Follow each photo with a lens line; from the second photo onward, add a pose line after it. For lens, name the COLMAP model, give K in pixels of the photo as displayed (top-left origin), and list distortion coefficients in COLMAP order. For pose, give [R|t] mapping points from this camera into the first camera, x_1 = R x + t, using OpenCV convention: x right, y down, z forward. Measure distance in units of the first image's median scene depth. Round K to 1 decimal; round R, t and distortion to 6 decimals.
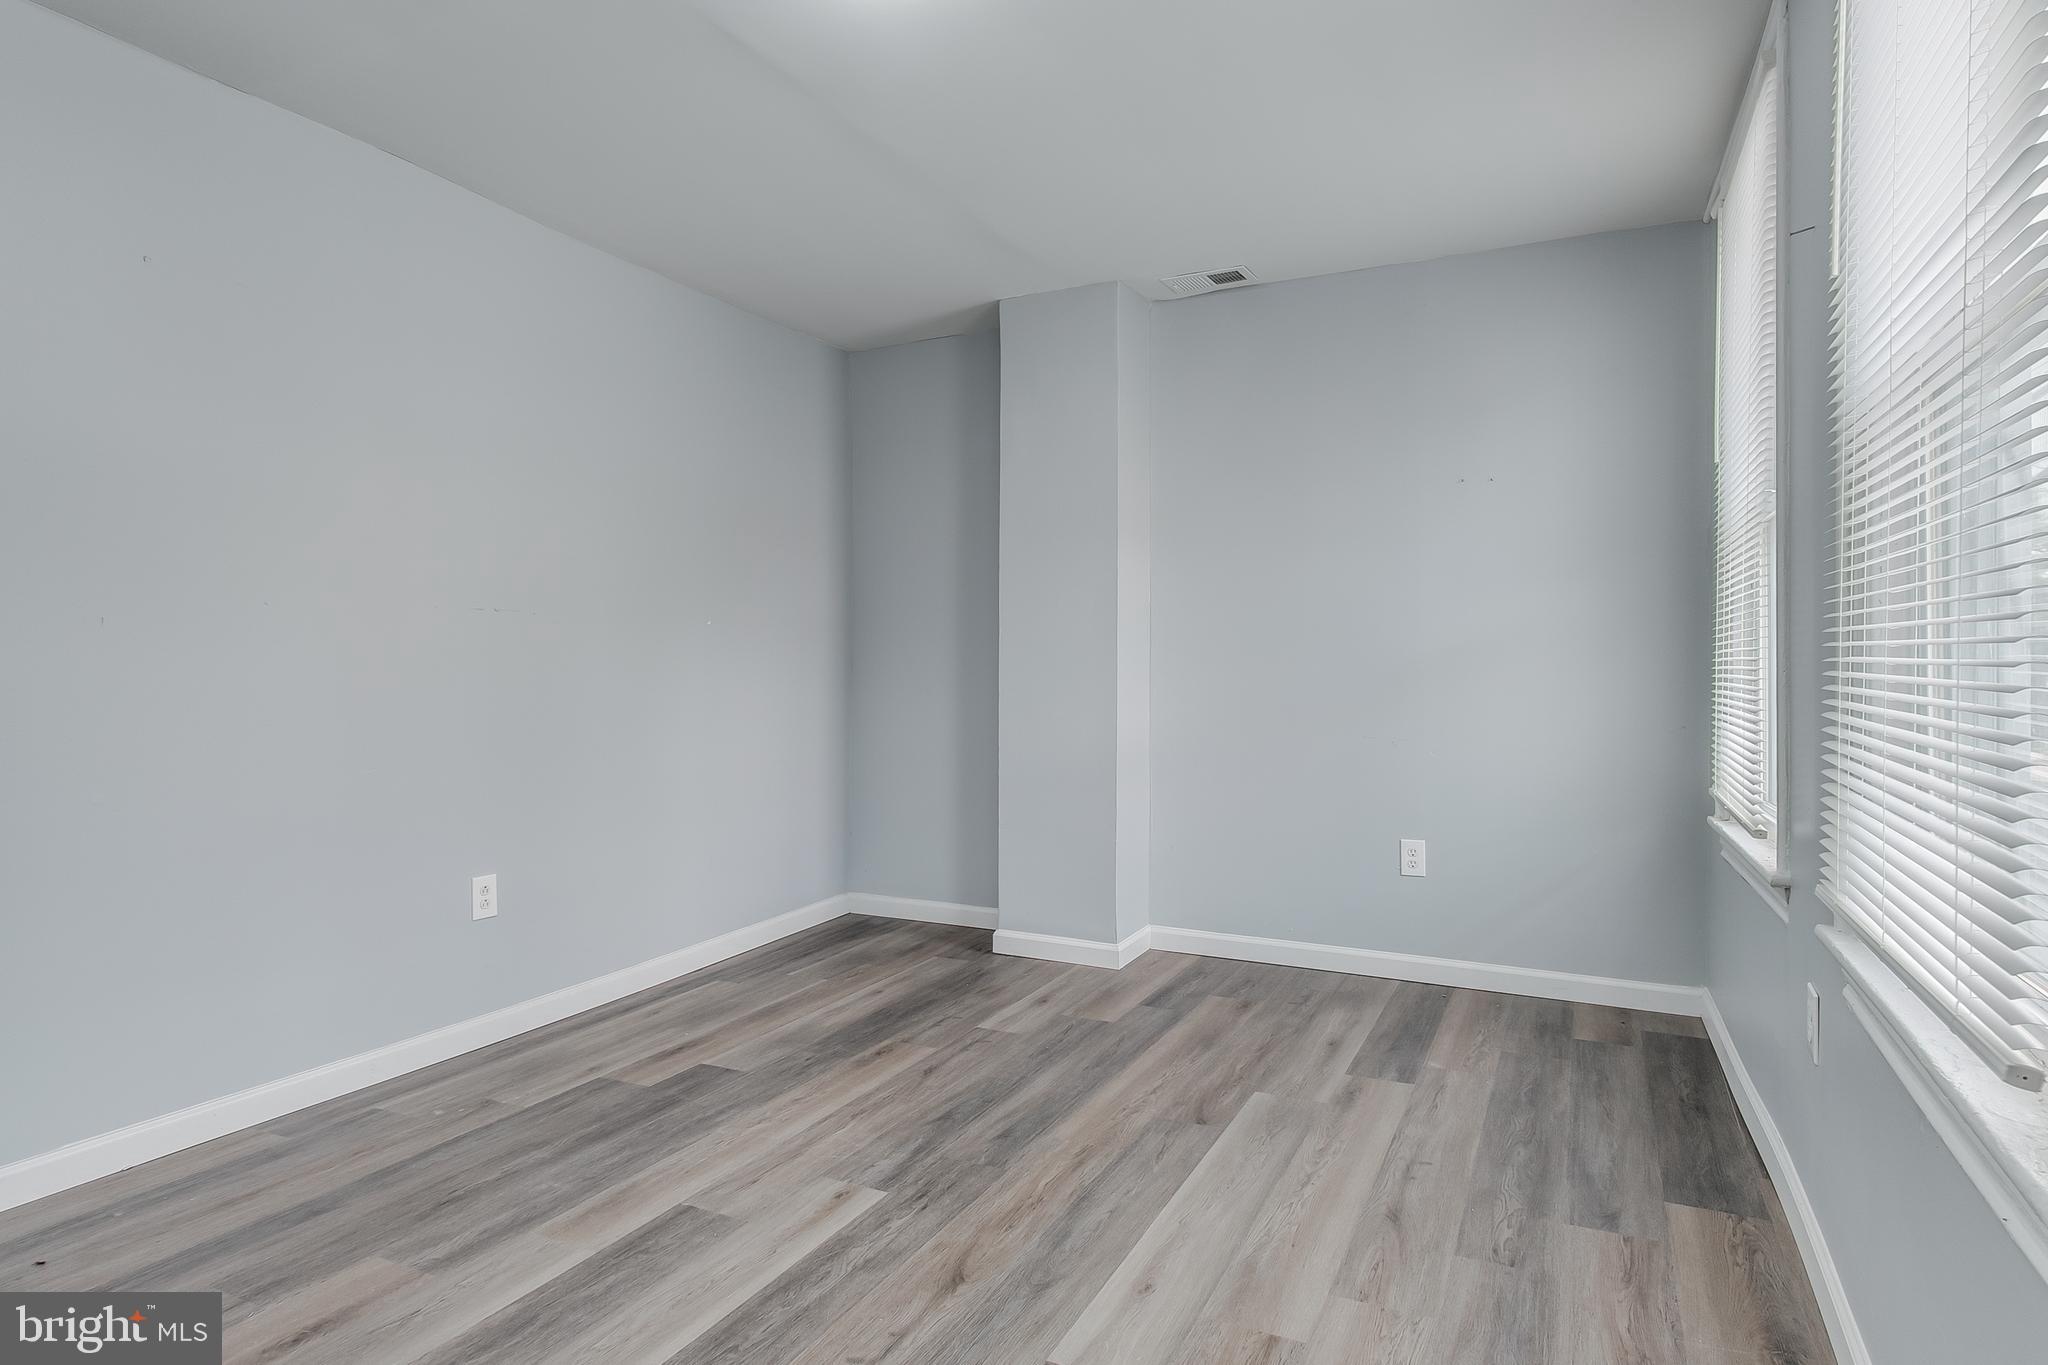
lens RADIAL K [[1097.6, 0, 1024.2], [0, 1097.6, 693.4], [0, 0, 1]] dist [0.001830, -0.001166]
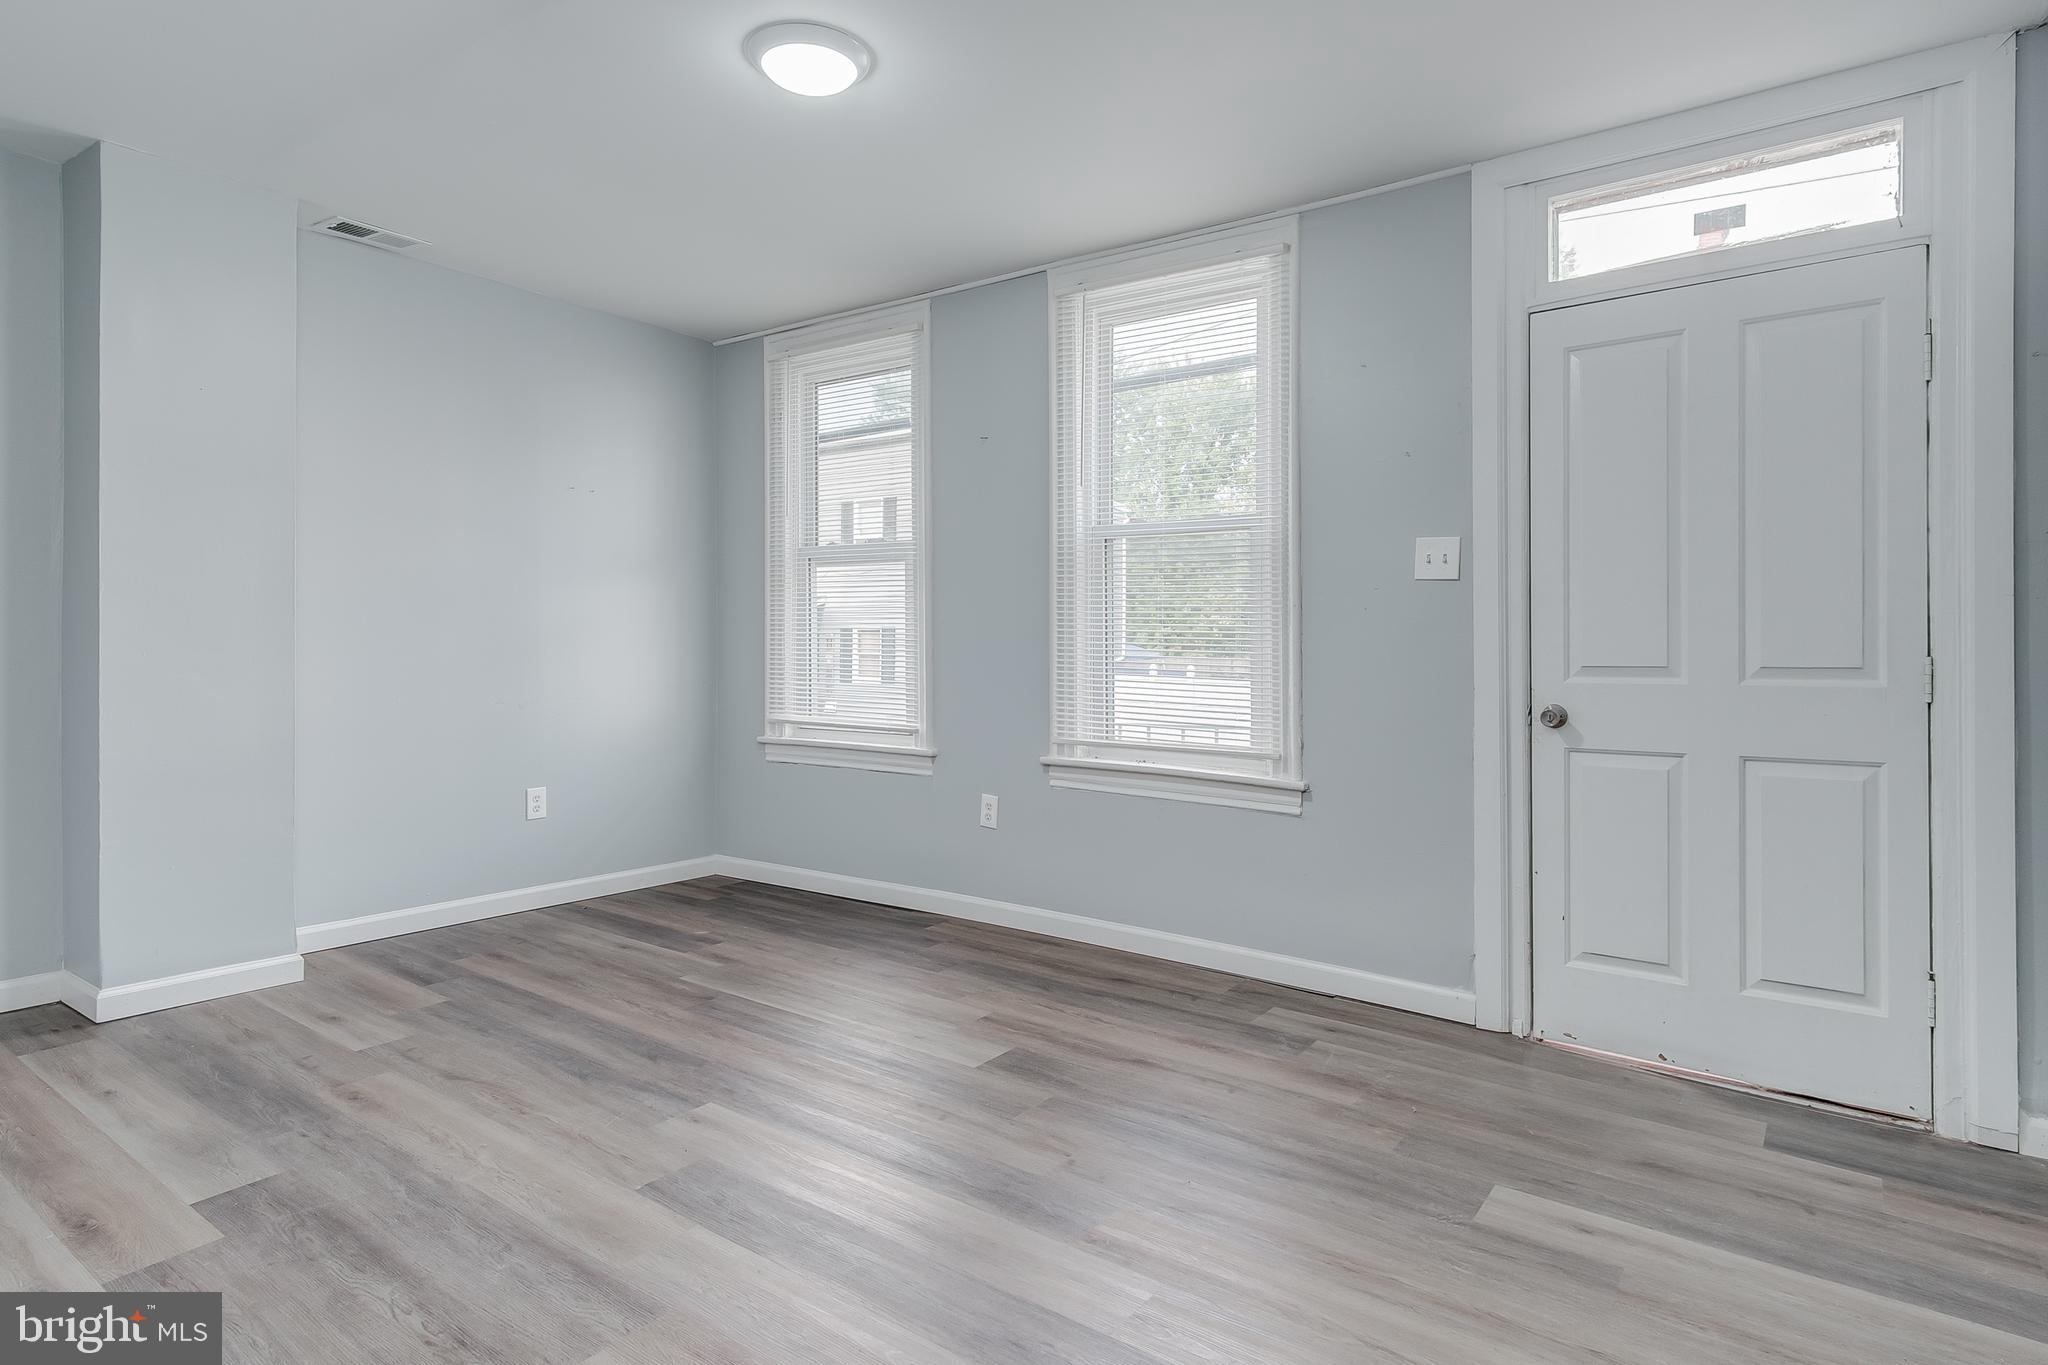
lens RADIAL K [[1097.6, 0, 1029.4], [0, 1097.6, 672.8], [0, 0, 1]] dist [0.001830, -0.001166]
pose [[0.171313, -0.023082, 0.984946, -0.898681], [0.008688, 0.999722, 0.021917, -0.013675], [-0.985178, 0.004803, 0.171466, 0.354929]]
